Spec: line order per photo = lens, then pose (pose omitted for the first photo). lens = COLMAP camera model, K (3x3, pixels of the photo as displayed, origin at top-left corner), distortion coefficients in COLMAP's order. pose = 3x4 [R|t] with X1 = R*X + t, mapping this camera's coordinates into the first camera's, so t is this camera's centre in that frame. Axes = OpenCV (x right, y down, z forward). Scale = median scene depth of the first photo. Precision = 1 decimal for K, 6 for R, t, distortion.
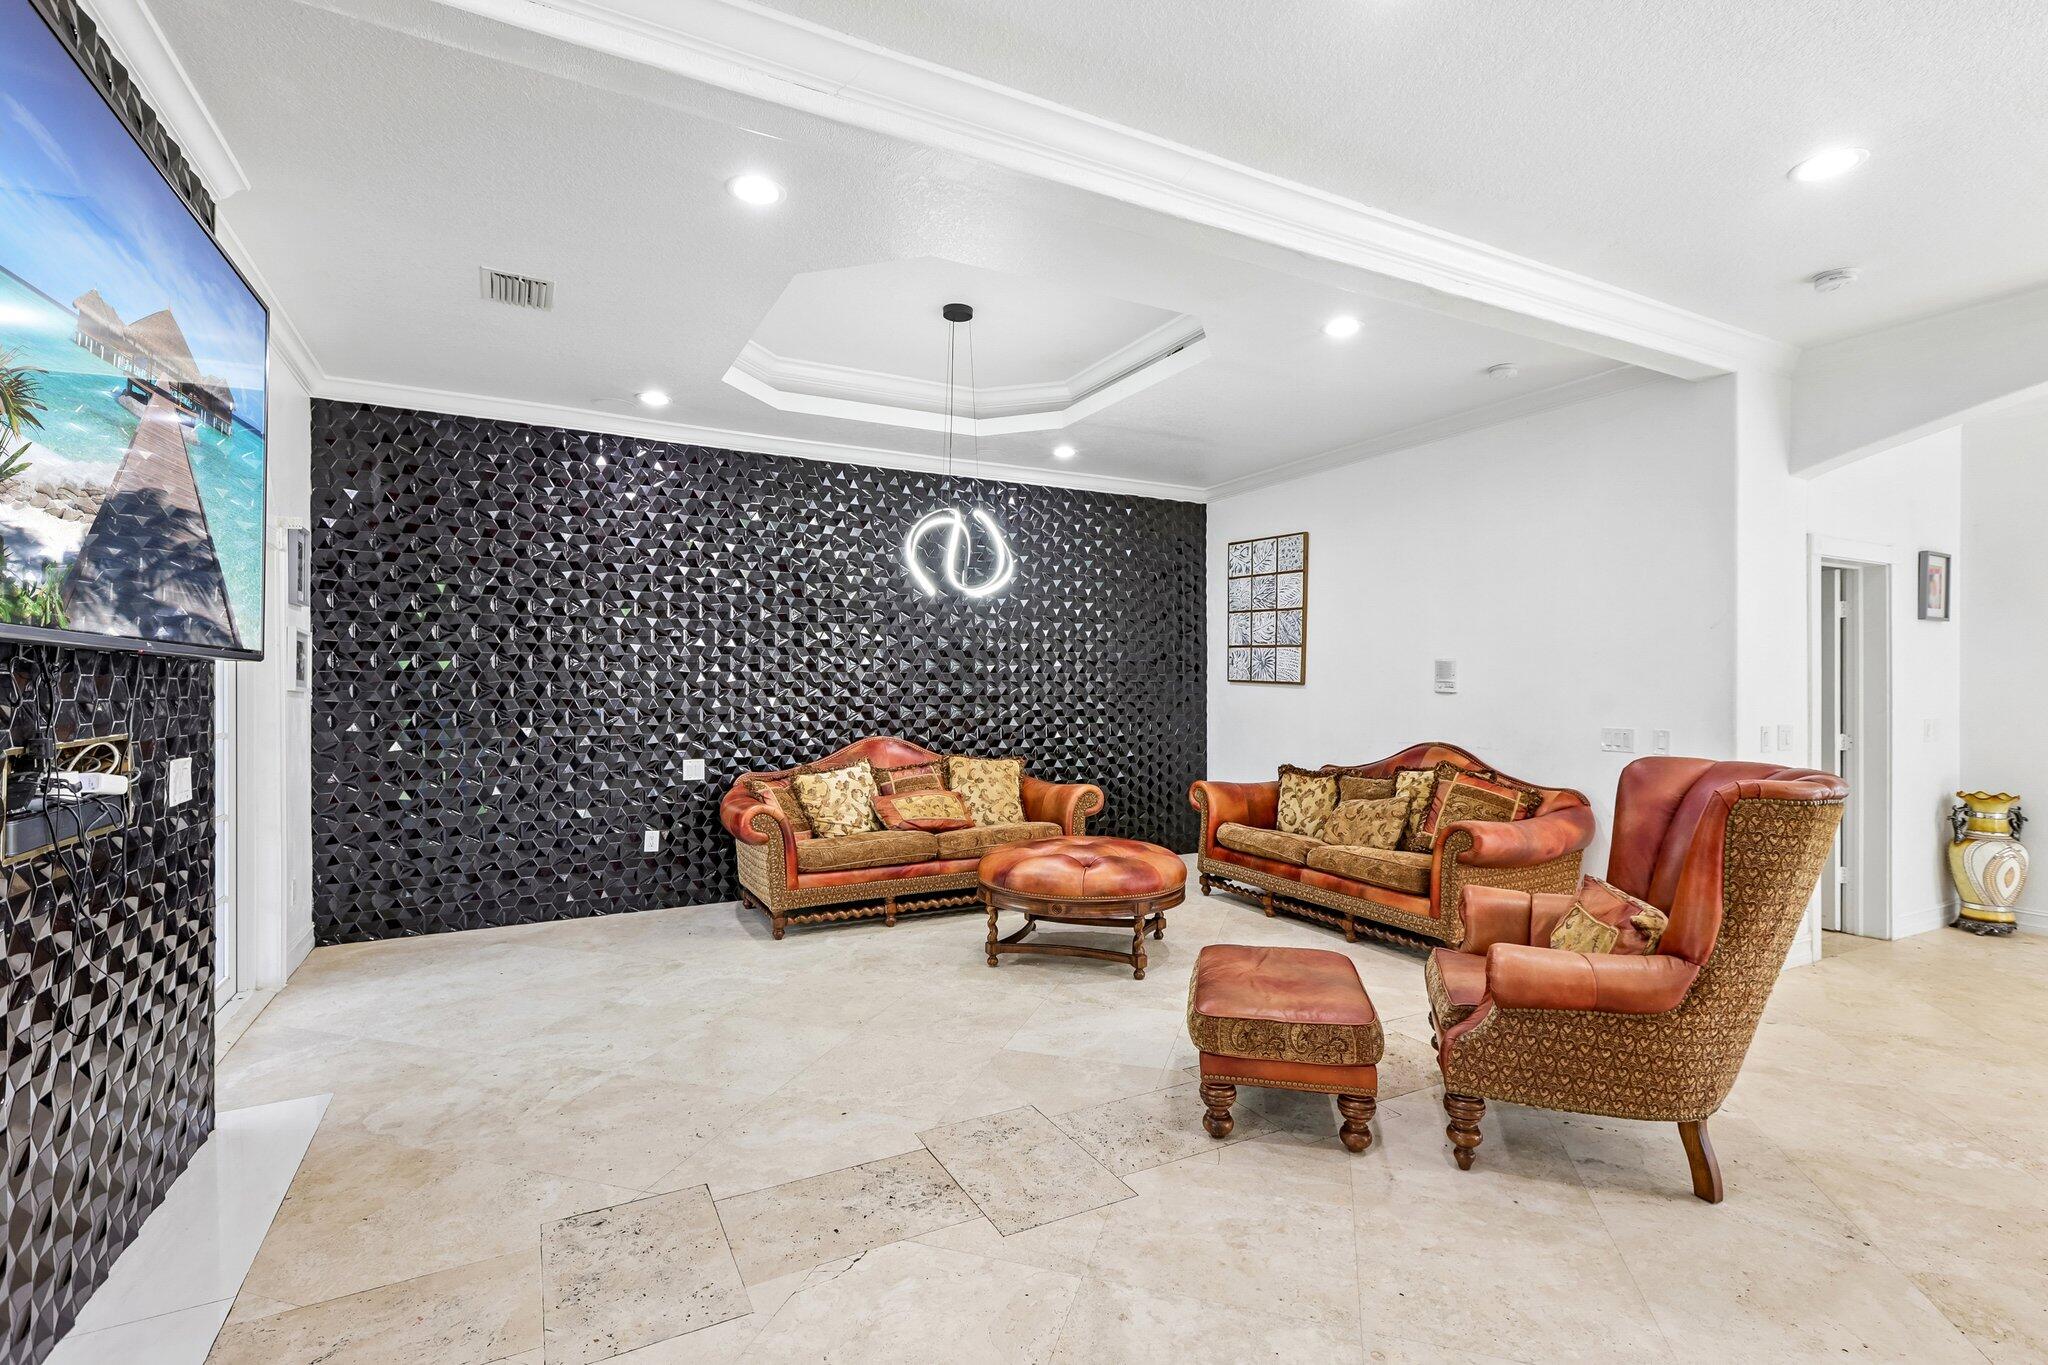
lens RADIAL K [[933.1, 0, 1039.1], [0, 933.1, 677.9], [0, 0, 1]] dist [-0.068706, 0.047939]
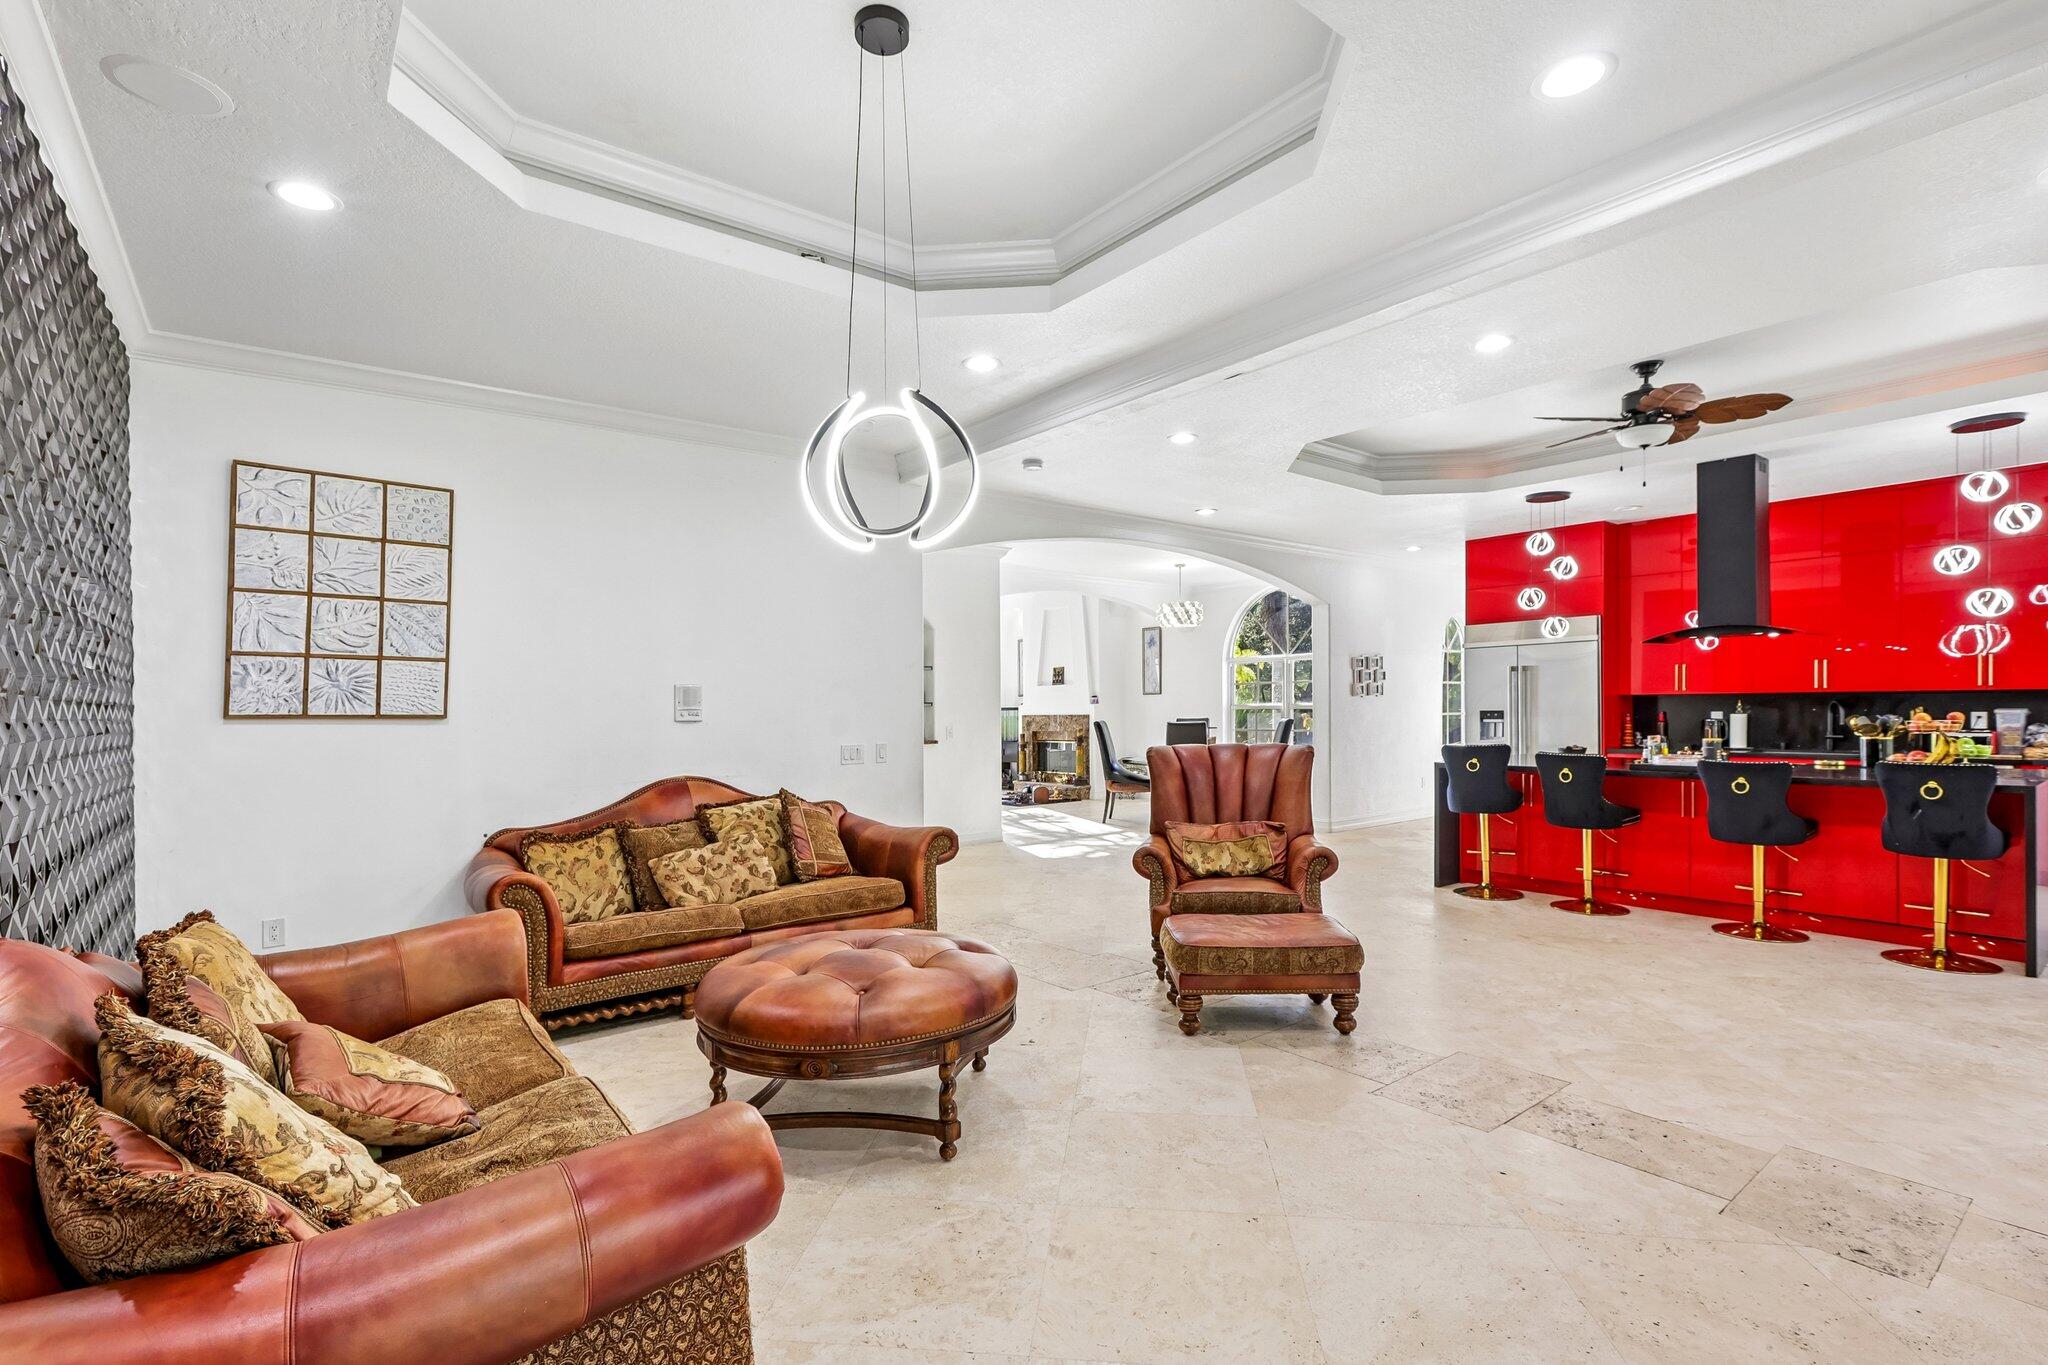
lens RADIAL K [[954.8, 0, 1024.0], [0, 954.8, 682.5], [0, 0, 1]] dist [0.008949, -0.000440]
pose [[-0.165192, 0.027994, 0.985864, -0.710619], [0.010933, 0.999588, -0.026552, 0.007796], [-0.986201, 0.006392, -0.165430, 1.065929]]
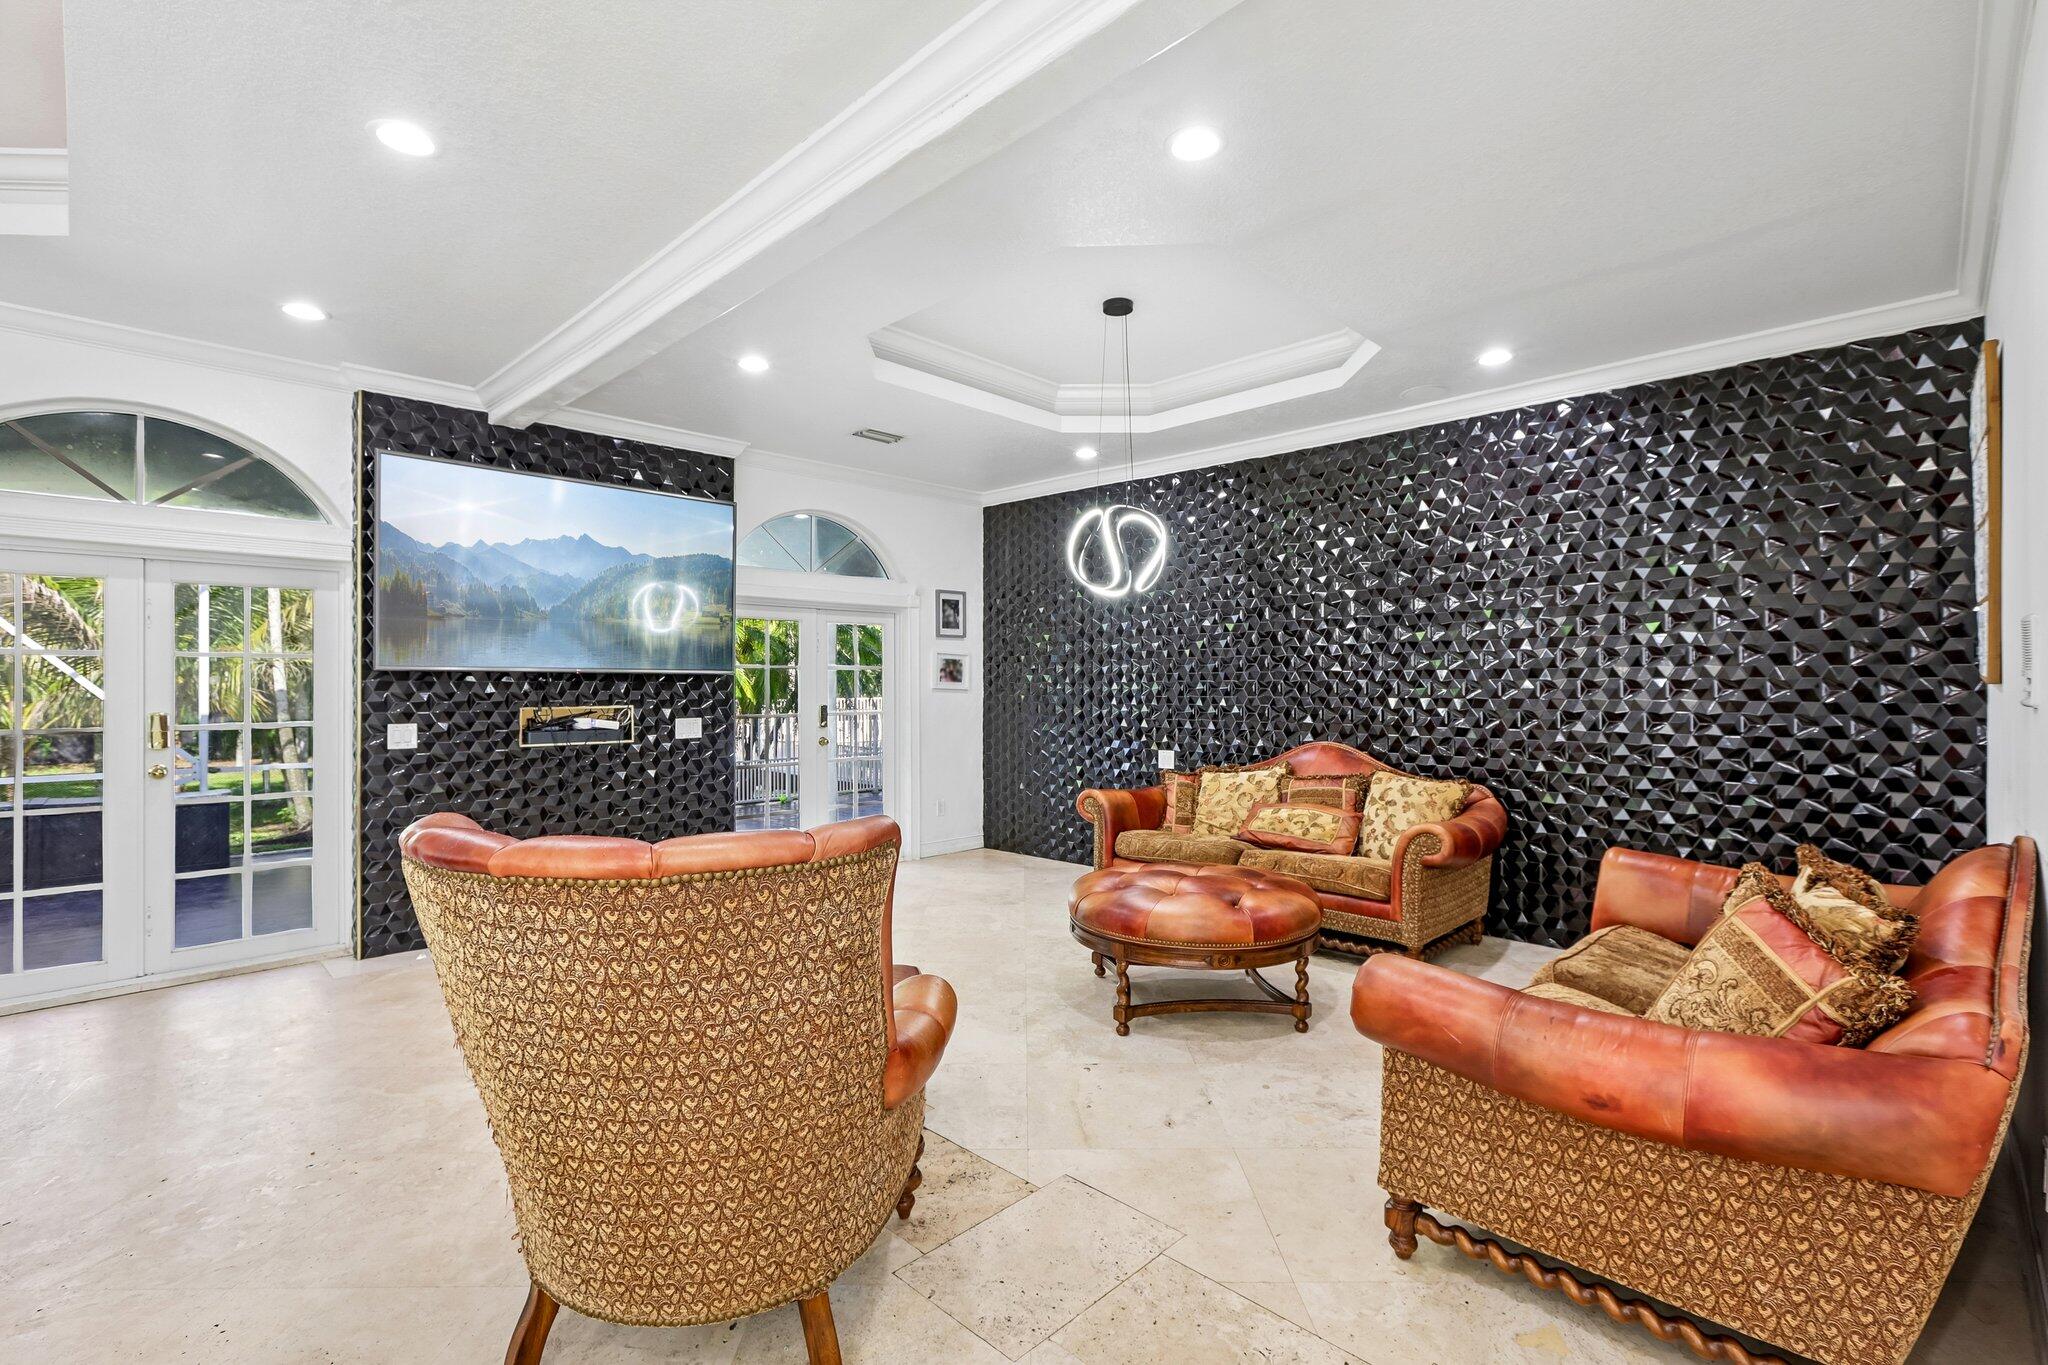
lens RADIAL K [[954.8, 0, 1024.0], [0, 954.8, 682.5], [0, 0, 1]] dist [0.008949, -0.000440]
pose [[0.316909, 0.007446, -0.948427, 0.869469], [-0.001723, 0.999972, 0.007275, -0.000968], [0.948454, -0.000671, 0.316913, 0.616893]]
